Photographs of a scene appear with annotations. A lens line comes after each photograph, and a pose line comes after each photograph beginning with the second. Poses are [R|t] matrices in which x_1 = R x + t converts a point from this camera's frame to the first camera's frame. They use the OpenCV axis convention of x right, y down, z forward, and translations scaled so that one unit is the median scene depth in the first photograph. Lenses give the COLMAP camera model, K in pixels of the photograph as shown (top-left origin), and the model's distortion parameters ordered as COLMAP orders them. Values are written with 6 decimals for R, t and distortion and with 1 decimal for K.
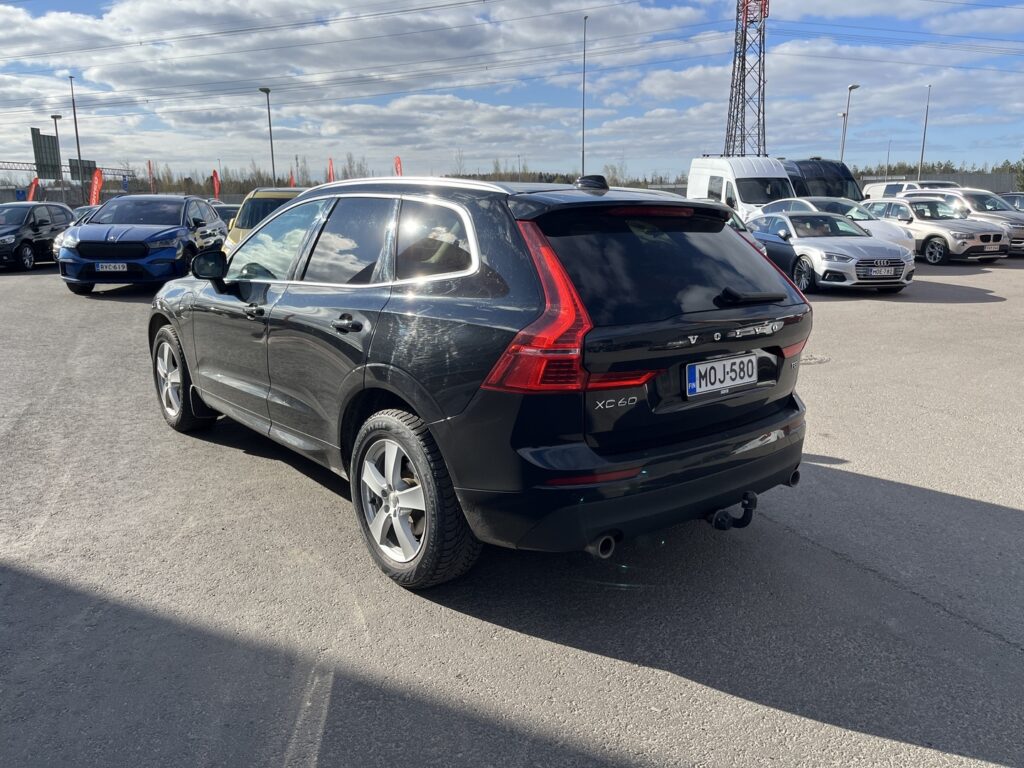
lens RADIAL K [[774.1, 0, 519.9], [0, 774.1, 381.0], [0, 0, 1]] dist [0.061204, -0.082034]
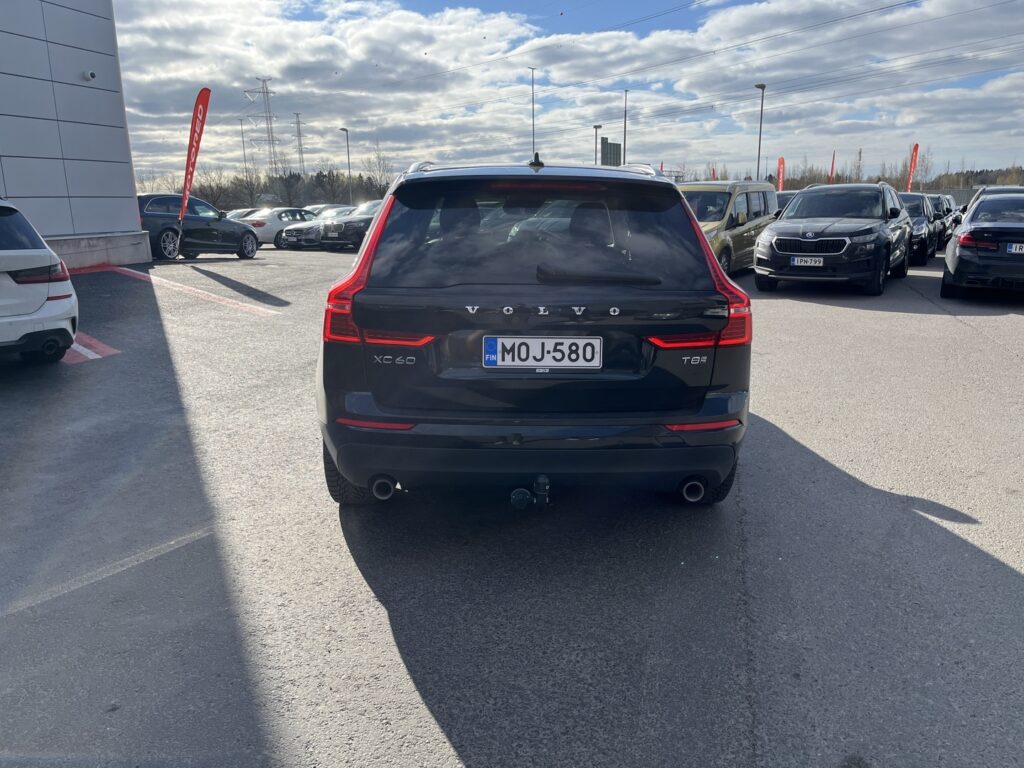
lens RADIAL K [[774.1, 0, 517.1], [0, 774.1, 385.4], [0, 0, 1]] dist [0.061204, -0.082034]
pose [[0.783339, 0.137301, -0.606241, 0.824208], [-0.132145, 0.989790, 0.053420, -0.015501], [0.607386, 0.038266, 0.793484, 0.212917]]
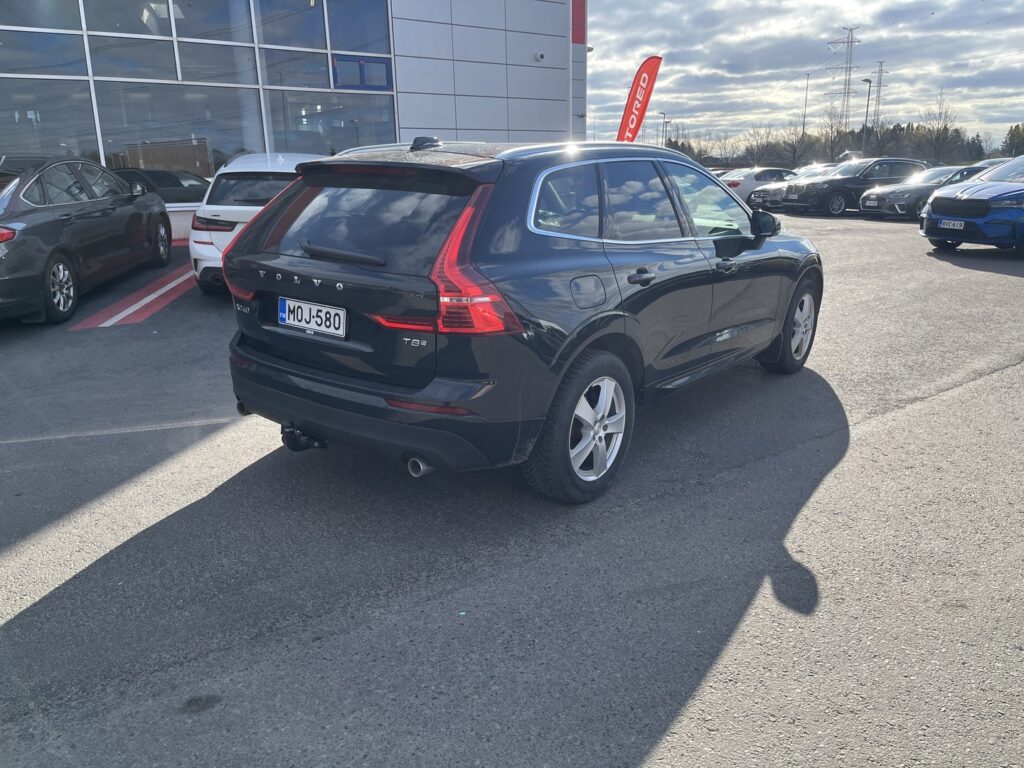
lens RADIAL K [[774.1, 0, 510.4], [0, 774.1, 381.7], [0, 0, 1]] dist [0.061204, -0.082034]
pose [[0.211811, 0.262292, -0.941456, 1.402120], [-0.210624, 0.952927, 0.218101, -0.224497], [0.954345, 0.152097, 0.257085, 0.994793]]
